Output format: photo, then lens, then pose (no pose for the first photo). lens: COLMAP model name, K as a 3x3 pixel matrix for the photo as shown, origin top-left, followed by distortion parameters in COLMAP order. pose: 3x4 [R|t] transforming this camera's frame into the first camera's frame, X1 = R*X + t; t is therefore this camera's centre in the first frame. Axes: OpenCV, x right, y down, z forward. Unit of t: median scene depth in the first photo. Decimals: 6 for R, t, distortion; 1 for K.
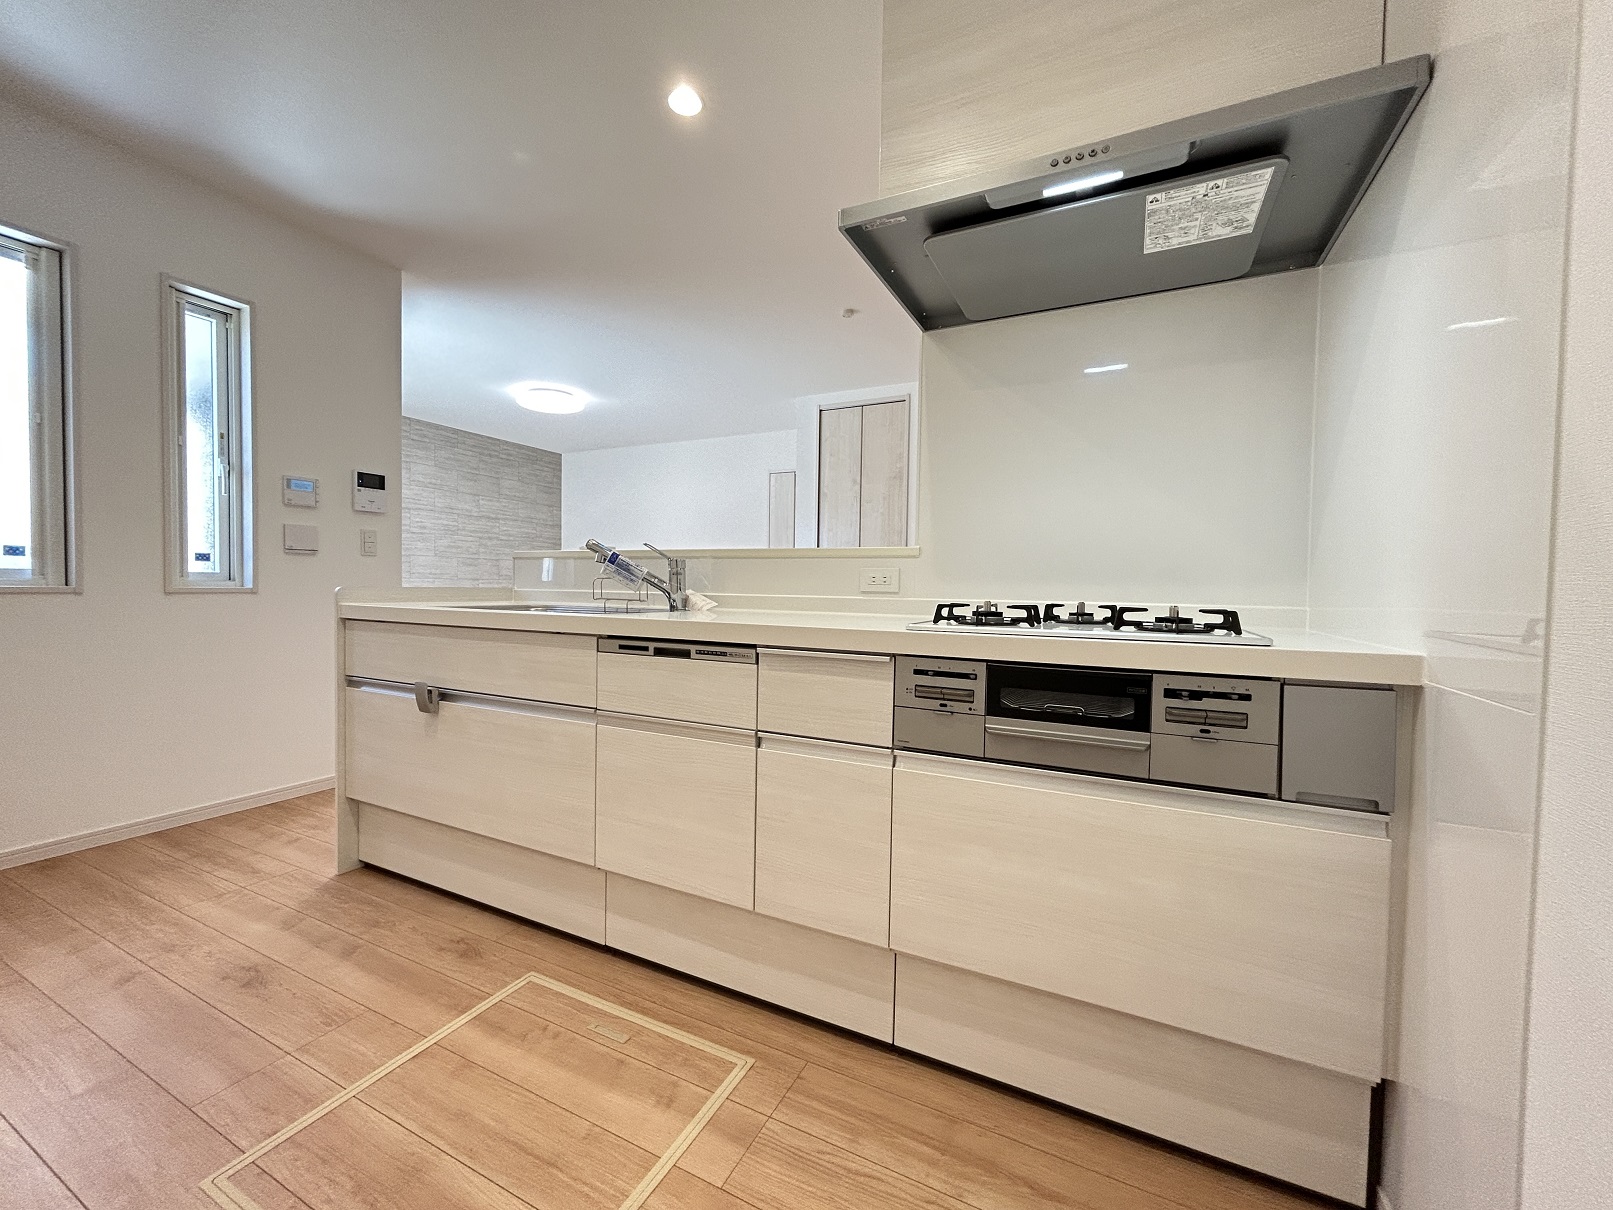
lens RADIAL K [[648.0, 0, 809.2], [0, 648.0, 607.0], [0, 0, 1]] dist [-0.002025, 0.001170]
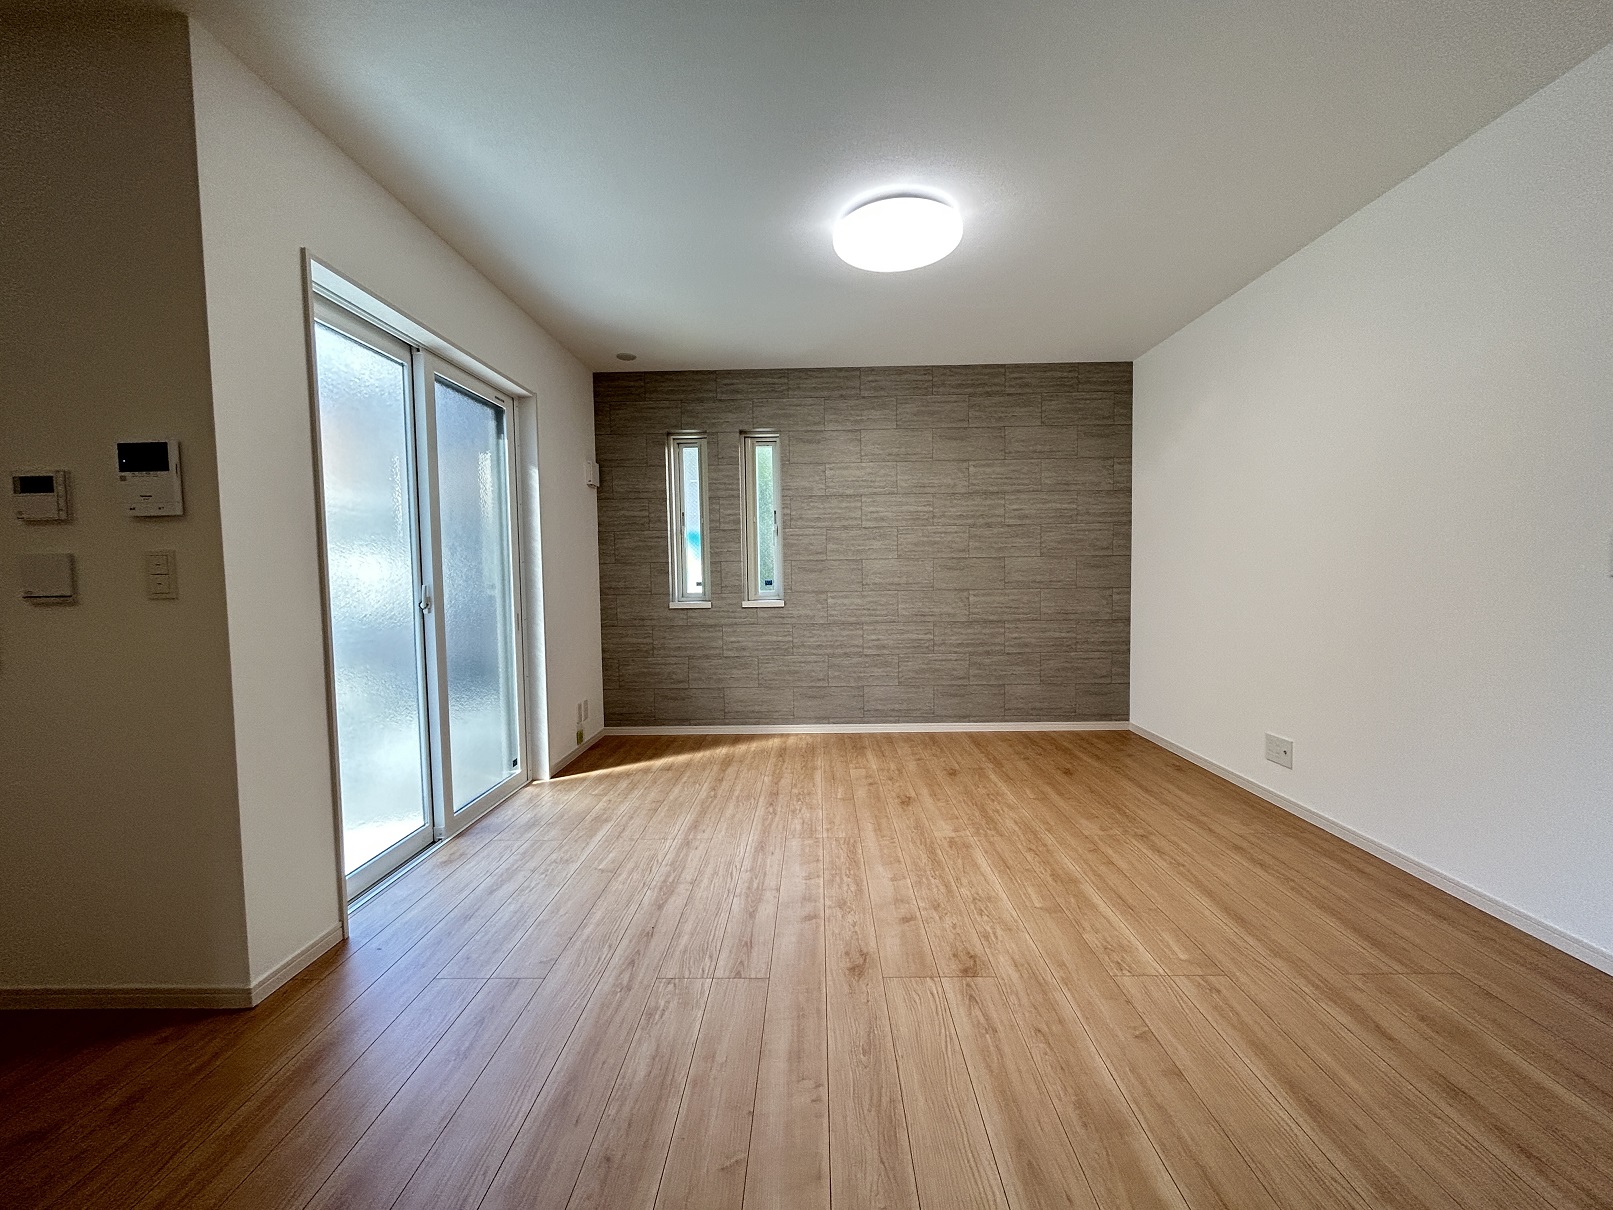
lens RADIAL K [[648.0, 0, 807.1], [0, 648.0, 606.4], [0, 0, 1]] dist [-0.002025, 0.001170]
pose [[0.429103, 0.027393, -0.902840, 0.012241], [-0.007151, 0.999612, 0.026931, -0.044255], [0.903227, -0.005100, 0.429132, 0.600862]]
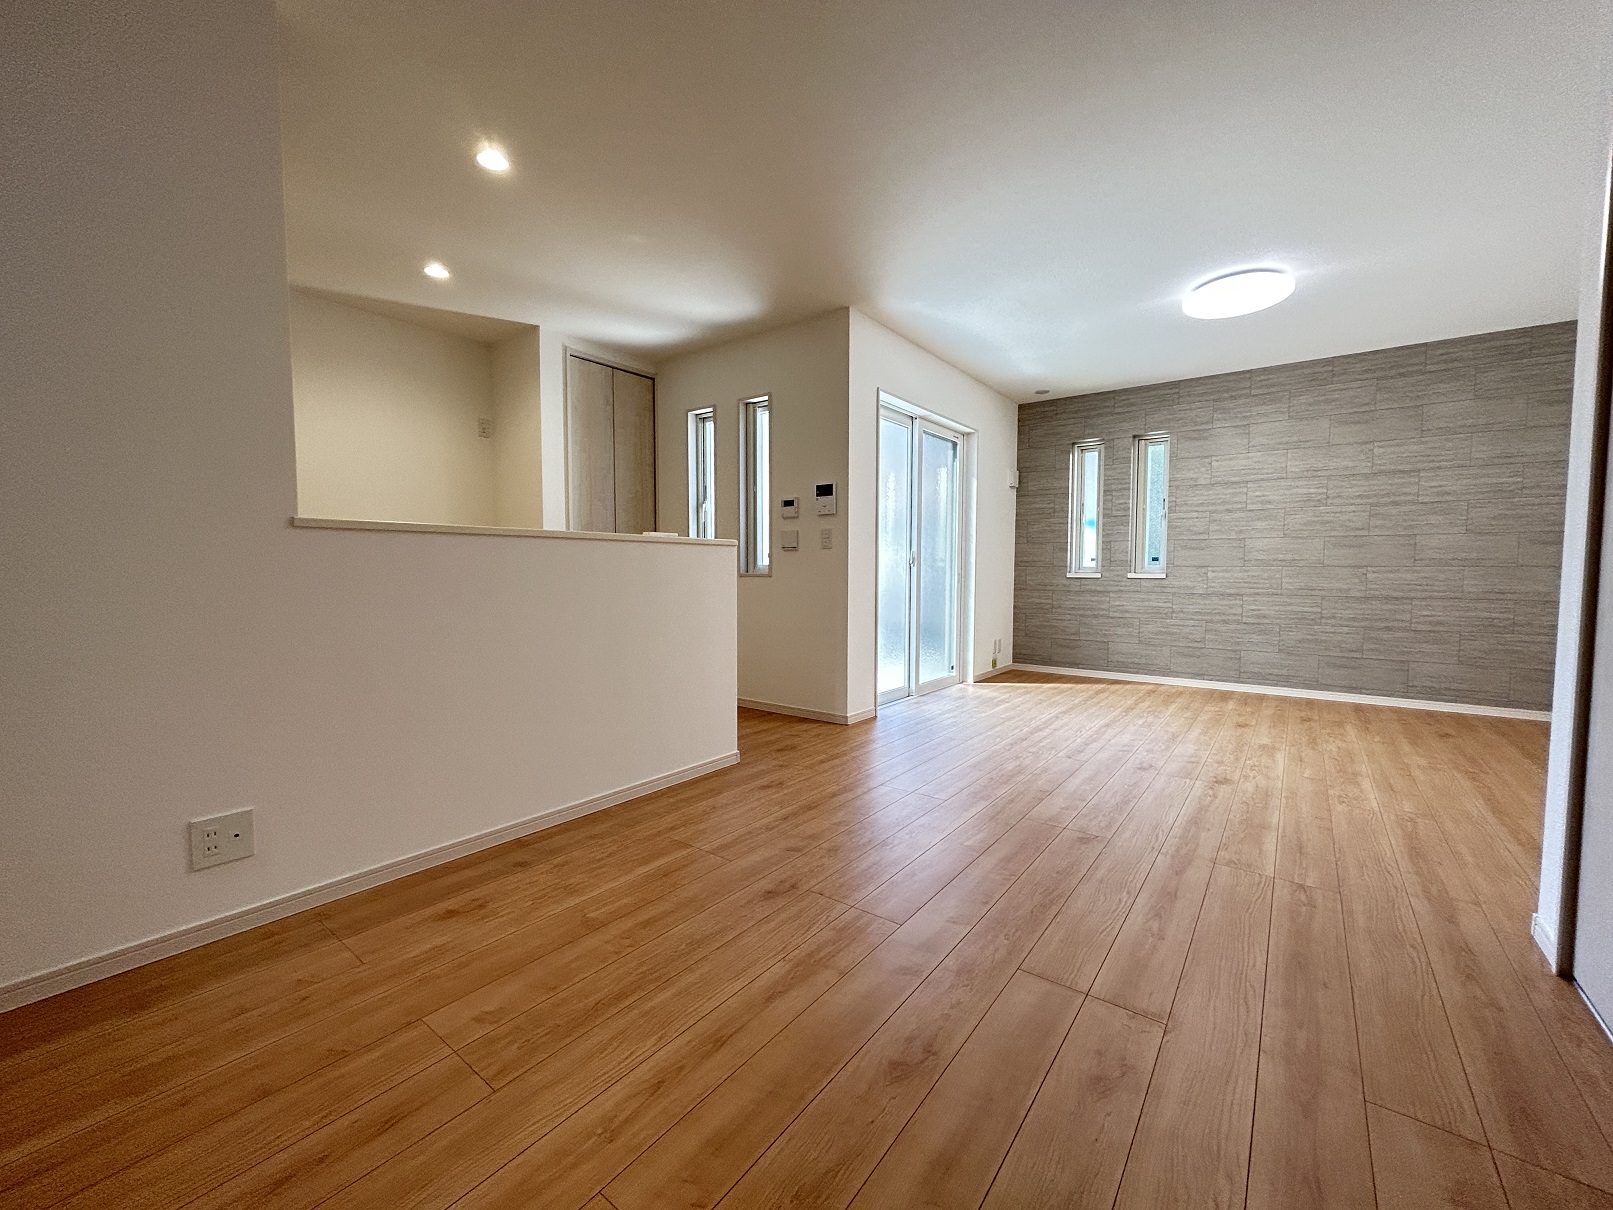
lens RADIAL K [[648.0, 0, 807.4], [0, 648.0, 606.1], [0, 0, 1]] dist [-0.002025, 0.001170]
pose [[-0.190760, 0.040563, -0.980798, 0.284949], [-0.037375, 0.998121, 0.048549, -0.012604], [0.980925, 0.045919, -0.188886, 0.582310]]
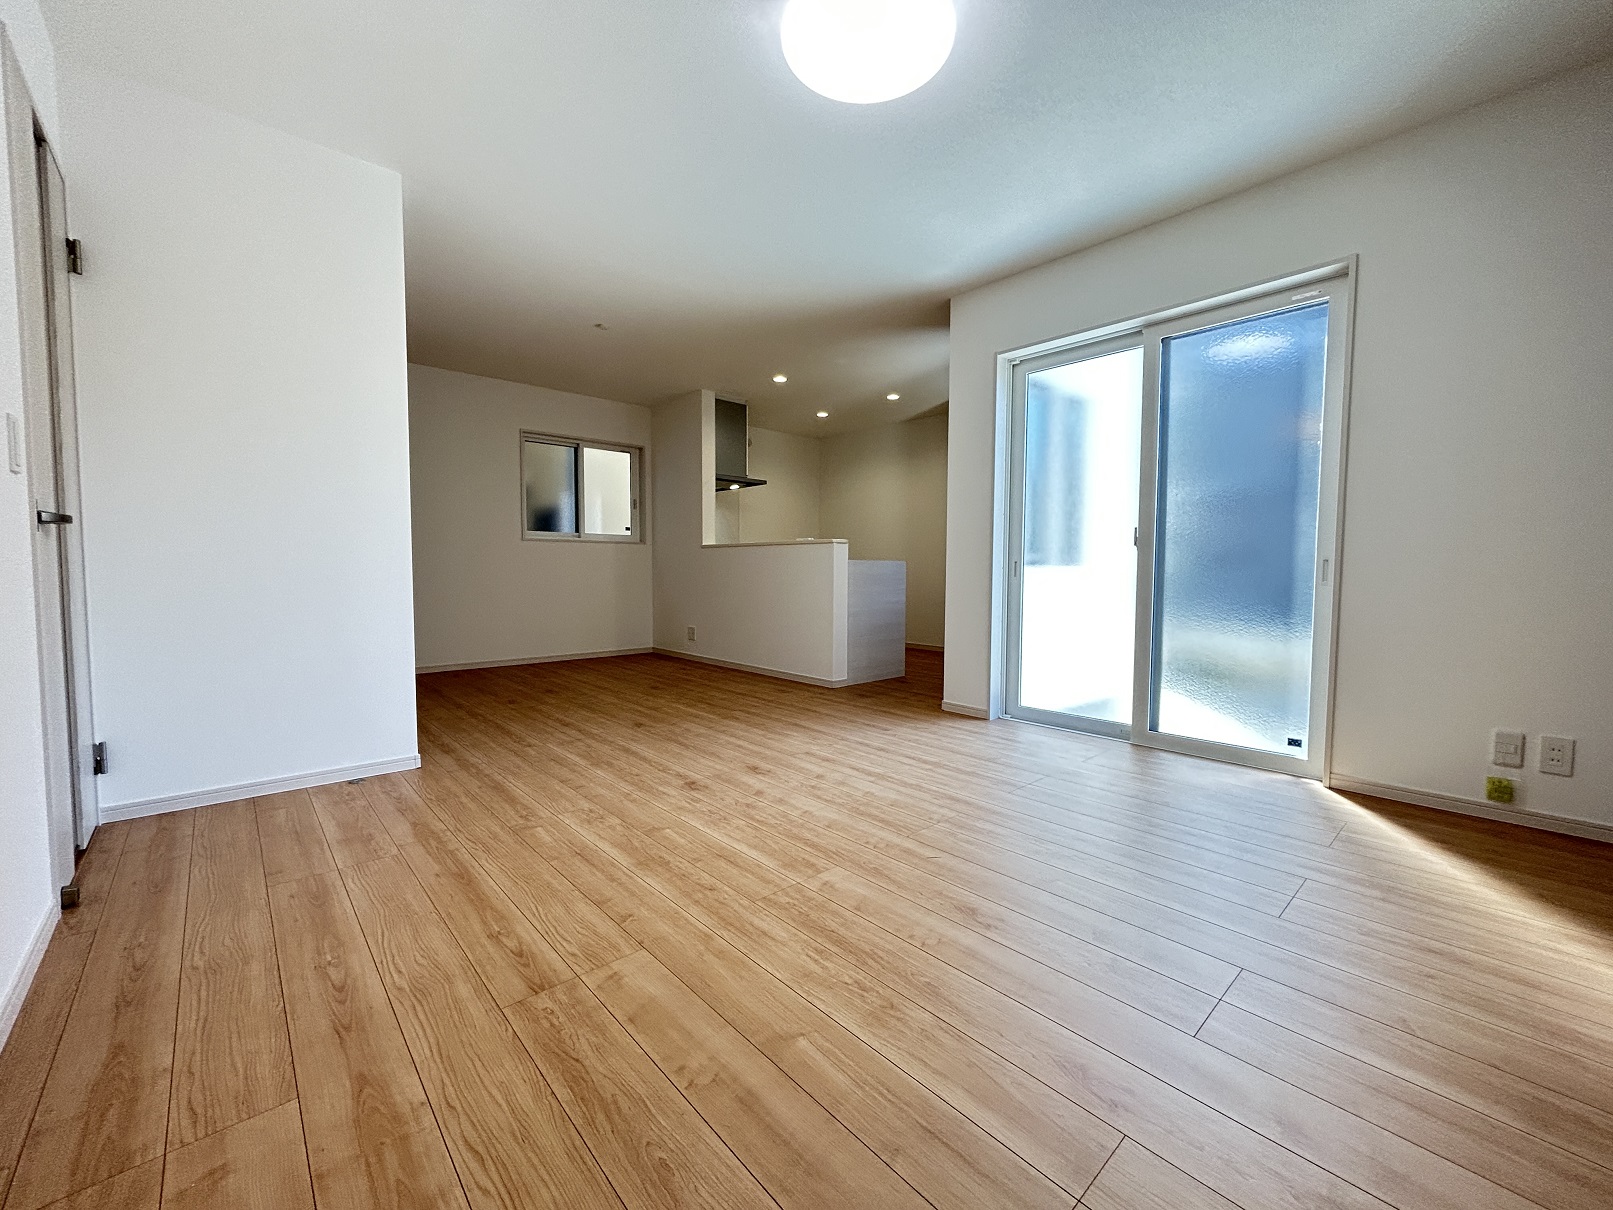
lens RADIAL K [[648.0, 0, 807.1], [0, 648.0, 604.1], [0, 0, 1]] dist [-0.002025, 0.001170]
pose [[-0.931114, -0.040414, 0.362483, -0.418708], [-0.007430, 0.995738, 0.091931, -0.029420], [-0.364654, 0.082905, -0.927445, 1.126636]]
